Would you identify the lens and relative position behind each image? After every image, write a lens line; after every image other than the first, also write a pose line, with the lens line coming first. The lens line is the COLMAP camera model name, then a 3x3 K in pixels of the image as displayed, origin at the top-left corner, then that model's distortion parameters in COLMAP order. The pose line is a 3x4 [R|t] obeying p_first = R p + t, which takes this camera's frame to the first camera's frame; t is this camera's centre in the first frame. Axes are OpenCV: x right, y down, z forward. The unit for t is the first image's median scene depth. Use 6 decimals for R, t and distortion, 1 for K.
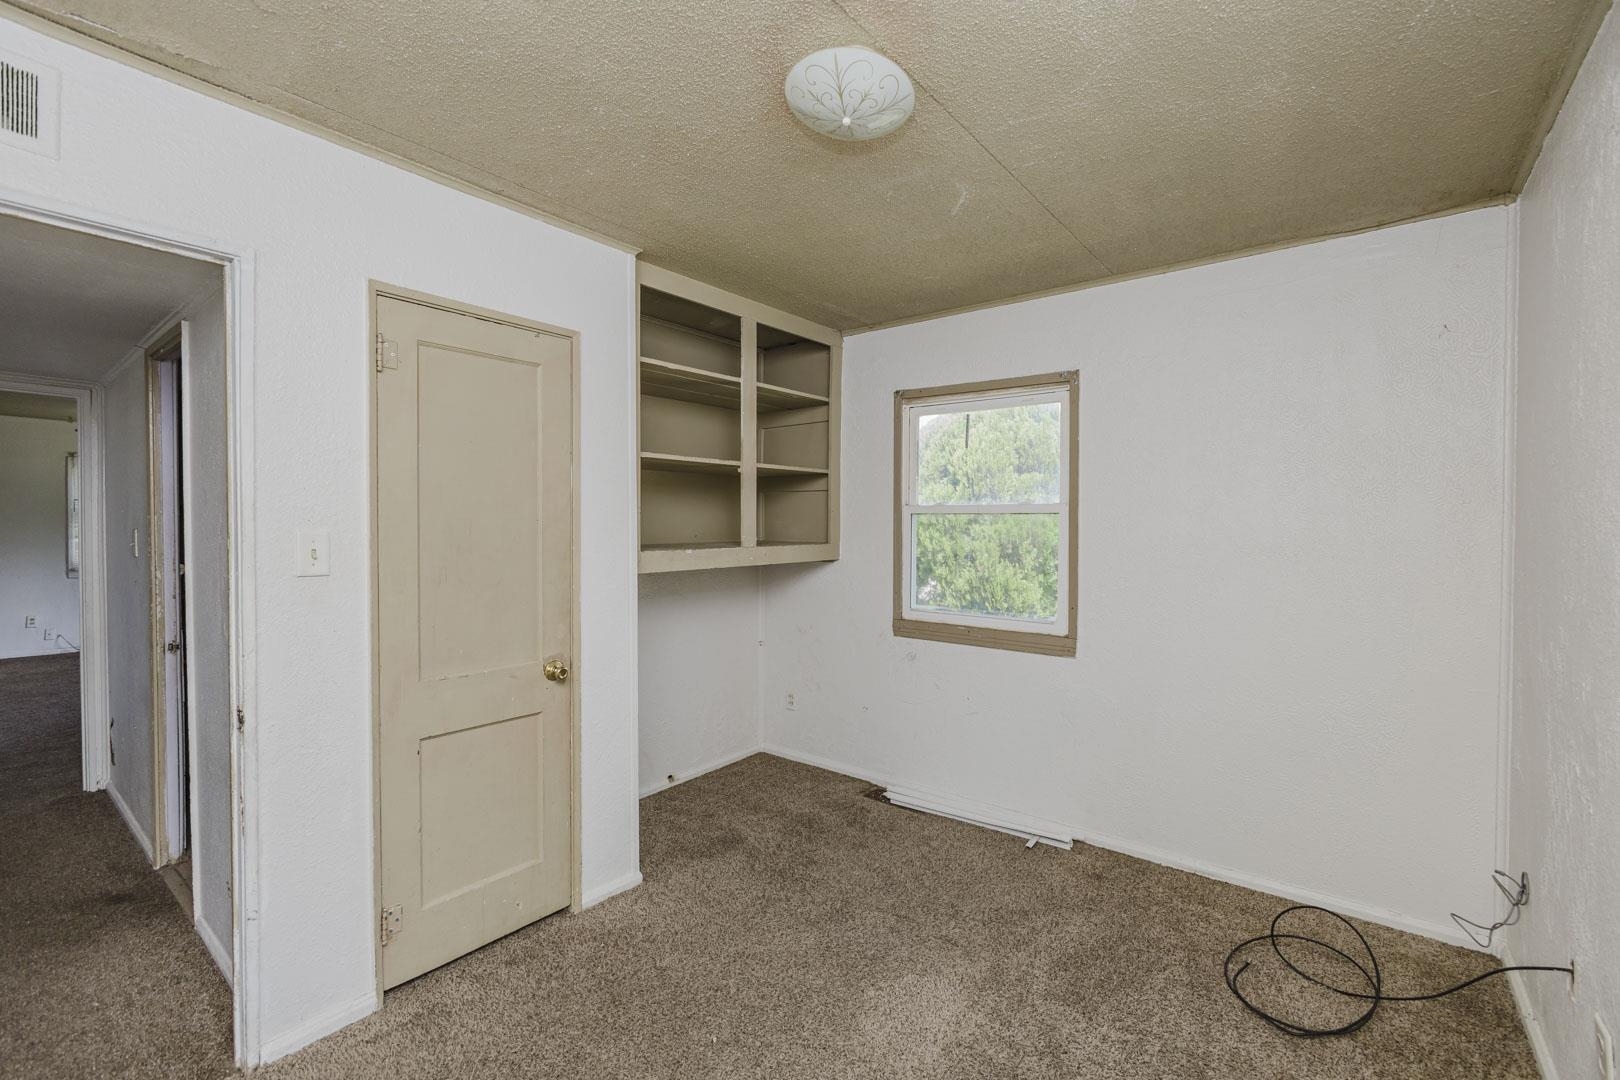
lens RADIAL K [[689.9, 0, 811.5], [0, 689.9, 534.0], [0, 0, 1]] dist [-0.007980, -0.000094]
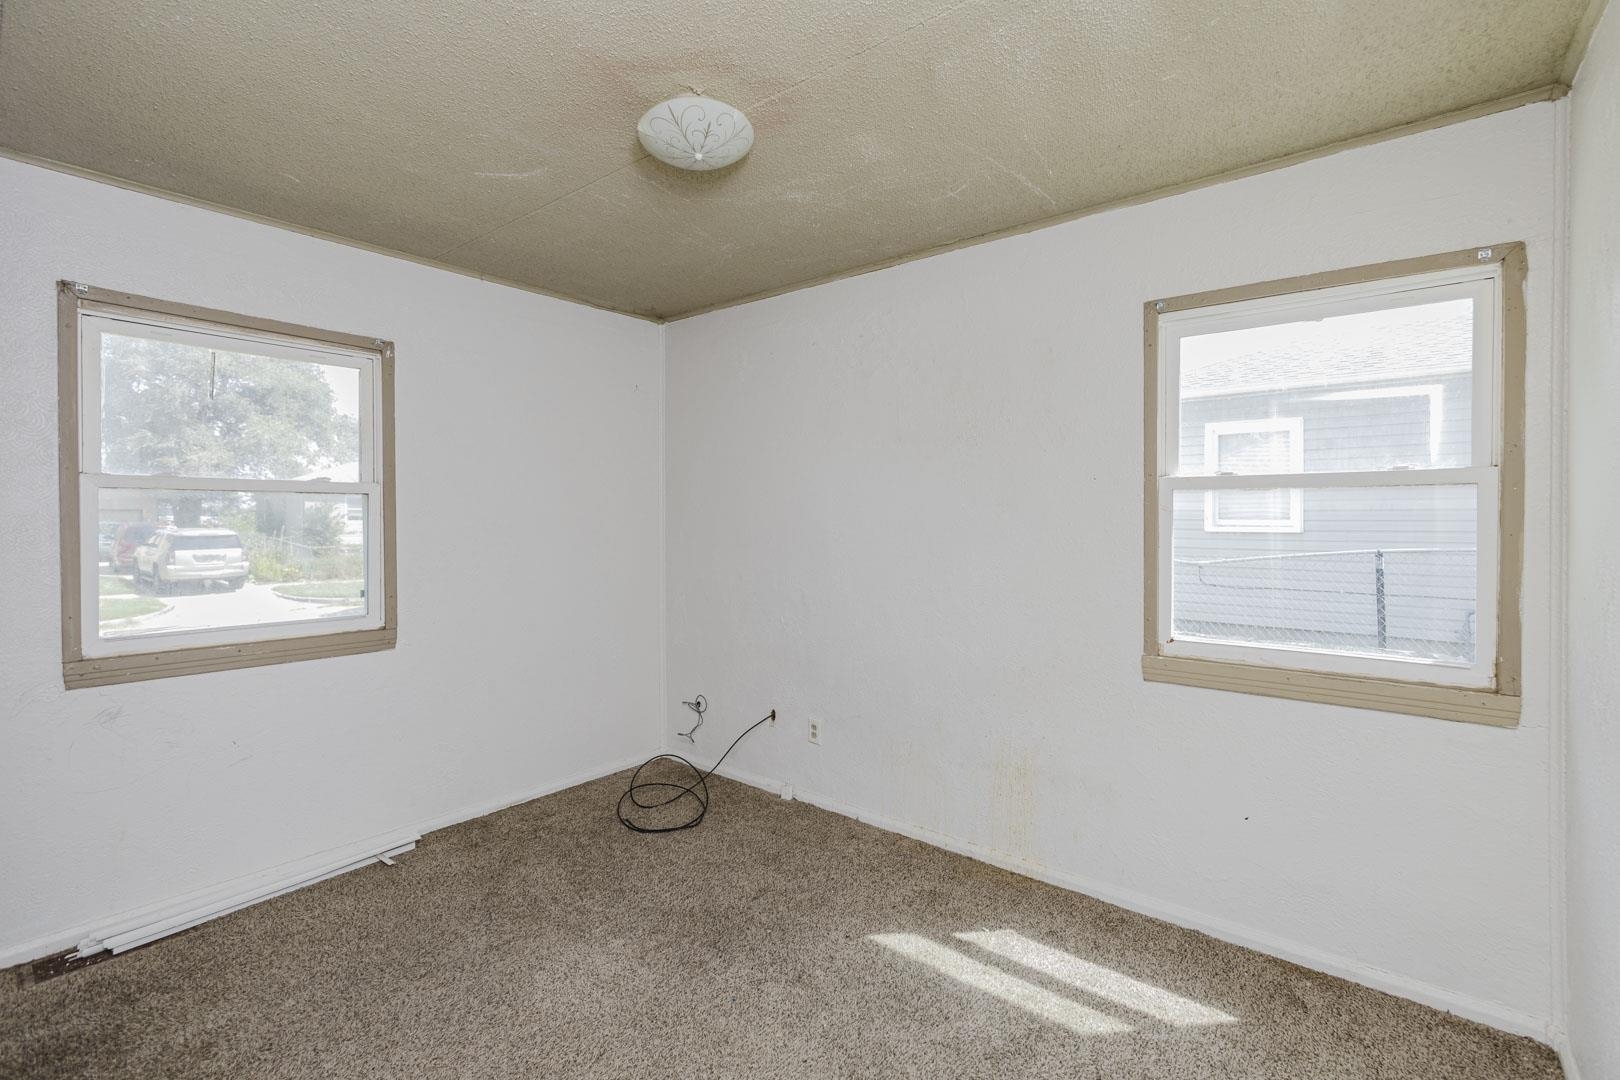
lens RADIAL K [[736.6, 0, 809.0], [0, 736.6, 520.4], [0, 0, 1]] dist [-0.018042, -0.000208]
pose [[0.016187, -0.008642, 0.999832, -0.595844], [0.014575, 0.999858, 0.008407, 0.005552], [-0.999763, 0.014437, 0.016310, 0.416043]]
